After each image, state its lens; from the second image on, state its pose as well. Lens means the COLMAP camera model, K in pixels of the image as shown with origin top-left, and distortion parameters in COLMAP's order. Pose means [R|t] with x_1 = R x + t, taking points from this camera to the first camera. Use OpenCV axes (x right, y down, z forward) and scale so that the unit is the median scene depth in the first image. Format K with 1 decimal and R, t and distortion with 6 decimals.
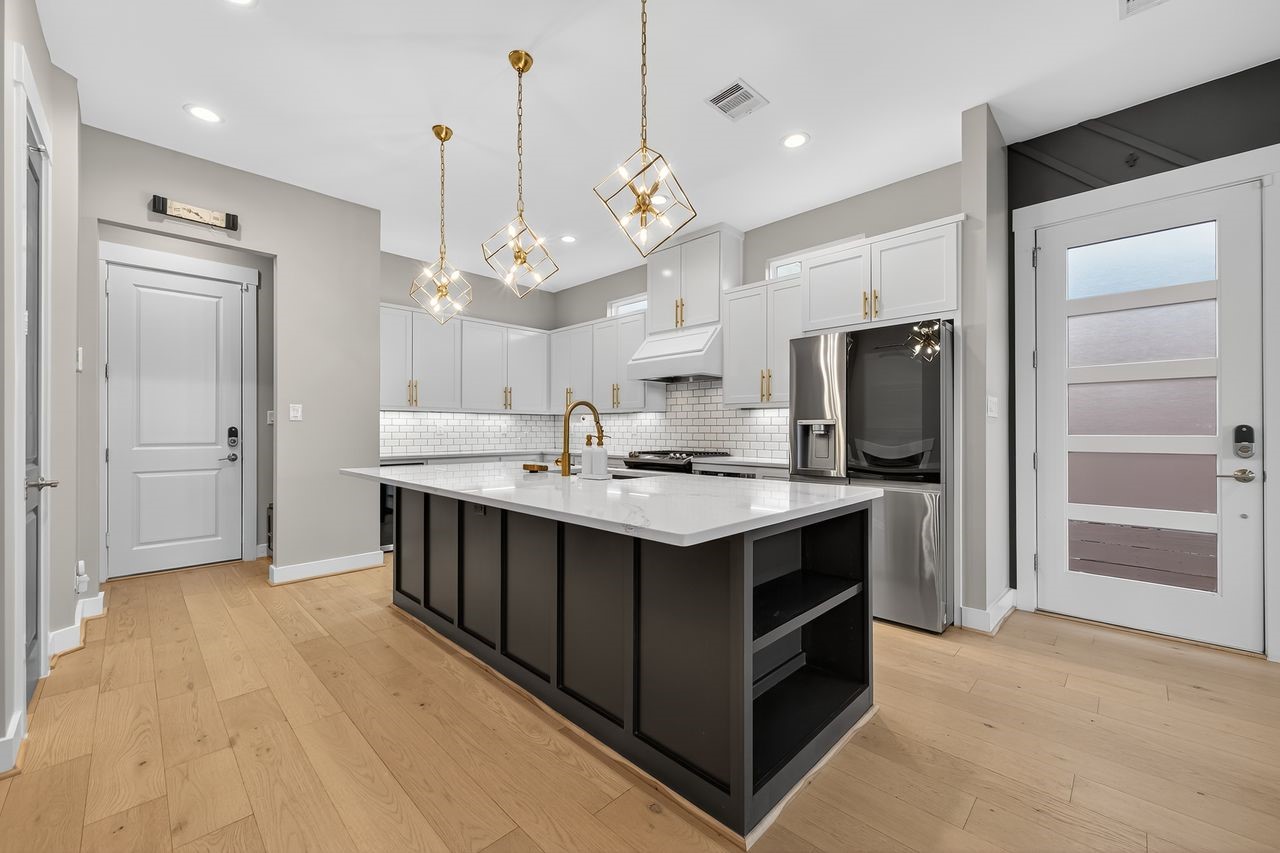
lens RADIAL K [[505.8, 0, 711.4], [0, 505.8, 427.3], [0, 0, 1]] dist [0.000819, -0.000194]
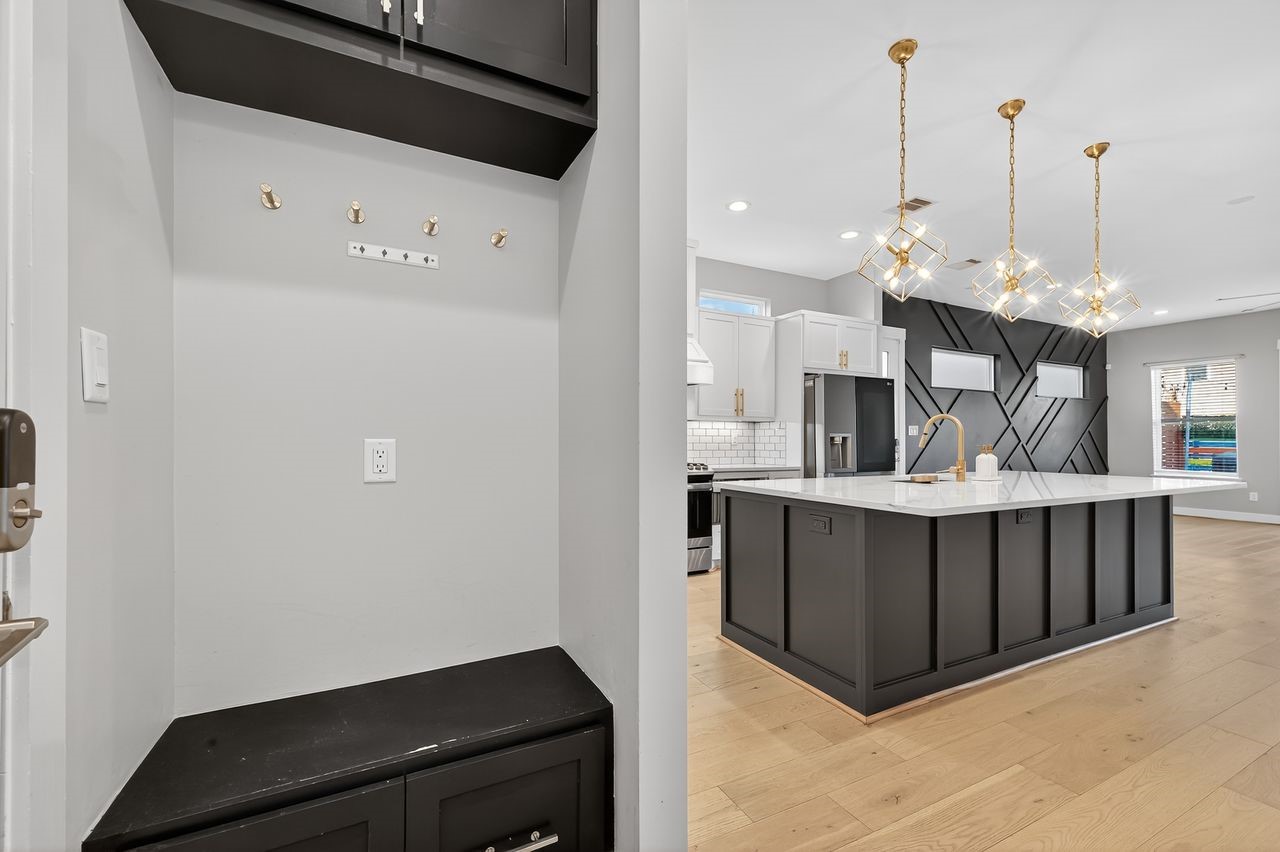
lens RADIAL K [[480.4, 0, 588.9], [0, 480.4, 436.4], [0, 0, 1]] dist [0.002220, 0.000056]
pose [[0.428106, 0.006215, 0.903707, -1.222583], [-0.007314, 0.999967, -0.003412, 0.003228], [-0.903699, -0.005149, 0.428138, 0.979728]]
